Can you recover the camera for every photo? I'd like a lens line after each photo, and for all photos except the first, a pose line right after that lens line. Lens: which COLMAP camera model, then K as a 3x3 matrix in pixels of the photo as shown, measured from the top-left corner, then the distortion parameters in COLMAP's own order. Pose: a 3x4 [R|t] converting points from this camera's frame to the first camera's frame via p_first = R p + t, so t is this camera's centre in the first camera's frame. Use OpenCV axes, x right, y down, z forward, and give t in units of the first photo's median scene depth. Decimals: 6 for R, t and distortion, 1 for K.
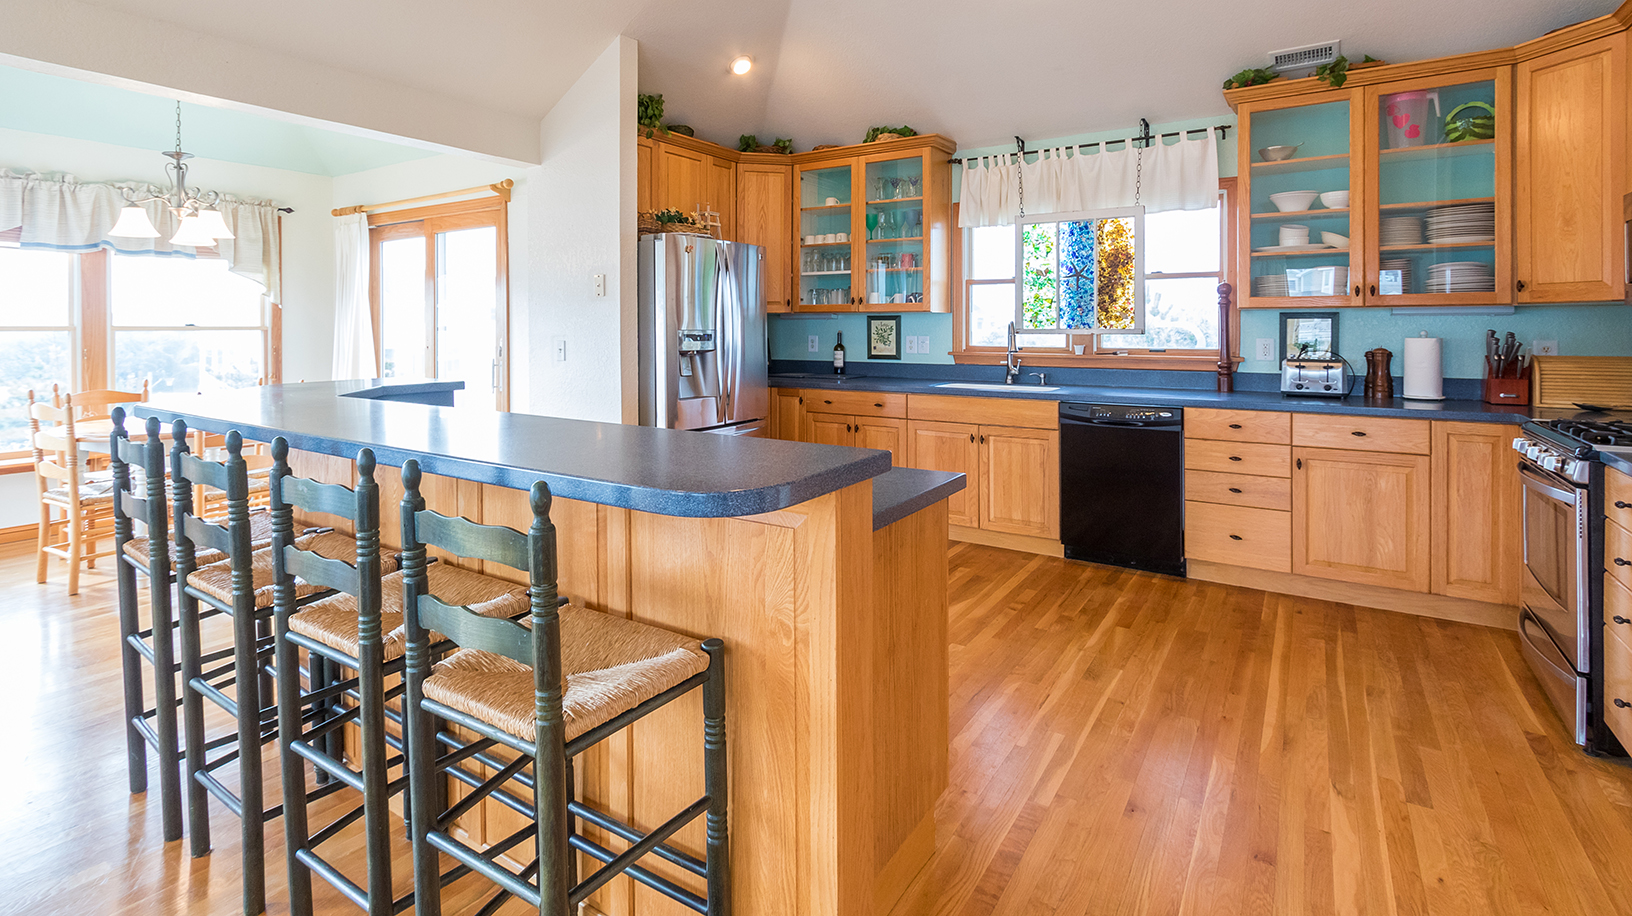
lens RADIAL K [[774.6, 0, 816.8], [0, 774.6, 327.3], [0, 0, 1]] dist [0.002994, 0.000070]
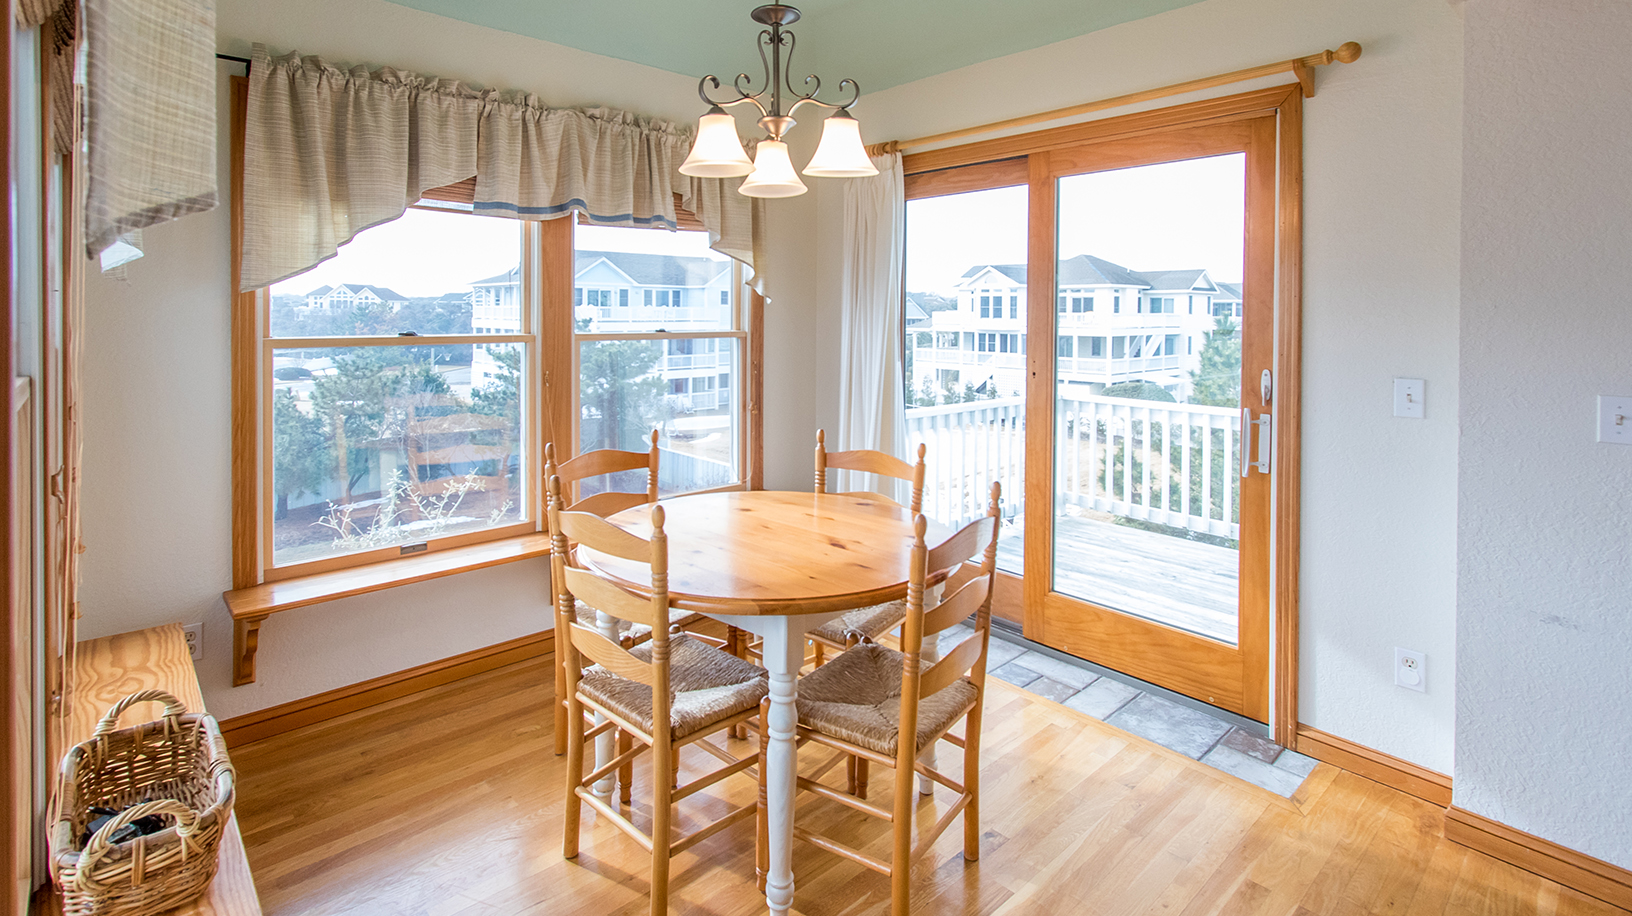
lens RADIAL K [[774.6, 0, 816.8], [0, 774.6, 327.3], [0, 0, 1]] dist [0.002994, 0.000070]
pose [[0.971177, 0.012733, -0.238018, -0.675507], [-0.008064, 0.999756, 0.020579, -0.026685], [0.238222, -0.018067, 0.971043, 0.509787]]
